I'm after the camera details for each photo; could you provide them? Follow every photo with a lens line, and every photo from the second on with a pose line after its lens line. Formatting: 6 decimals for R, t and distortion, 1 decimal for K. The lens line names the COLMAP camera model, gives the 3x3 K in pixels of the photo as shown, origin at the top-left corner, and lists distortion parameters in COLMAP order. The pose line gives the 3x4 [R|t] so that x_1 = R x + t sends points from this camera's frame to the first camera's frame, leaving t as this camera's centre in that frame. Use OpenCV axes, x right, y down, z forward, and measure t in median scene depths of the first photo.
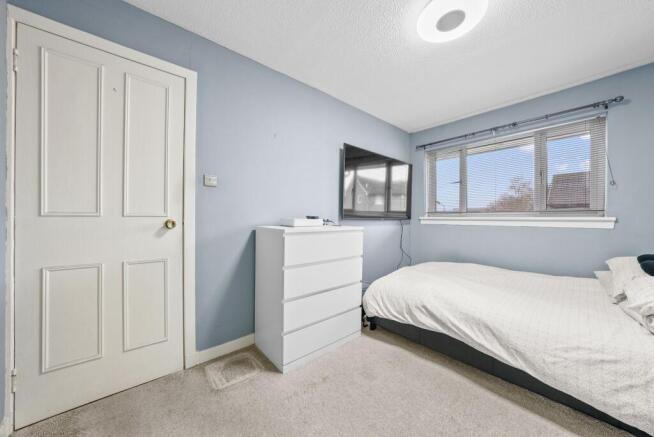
lens RADIAL K [[227.5, 0, 327.0], [0, 227.5, 218.5], [0, 0, 1]] dist [-0.032562, 0.006602]
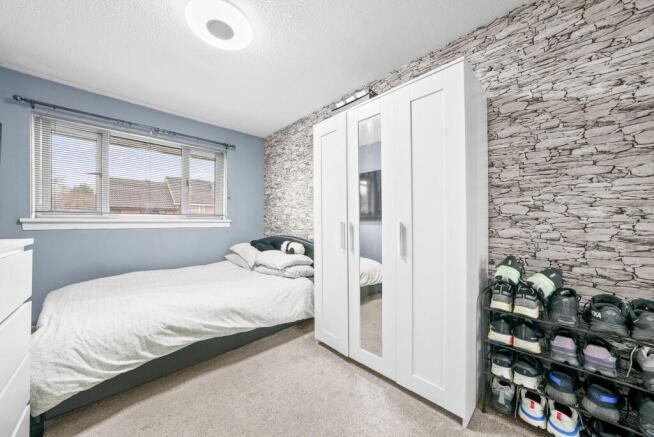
lens RADIAL K [[227.5, 0, 327.0], [0, 227.5, 218.5], [0, 0, 1]] dist [-0.032562, 0.006602]
pose [[-0.061891, 0.008731, 0.998045, -0.417230], [0.001557, 0.999961, -0.008651, 0.002347], [-0.998082, 0.001019, -0.061903, 0.465993]]
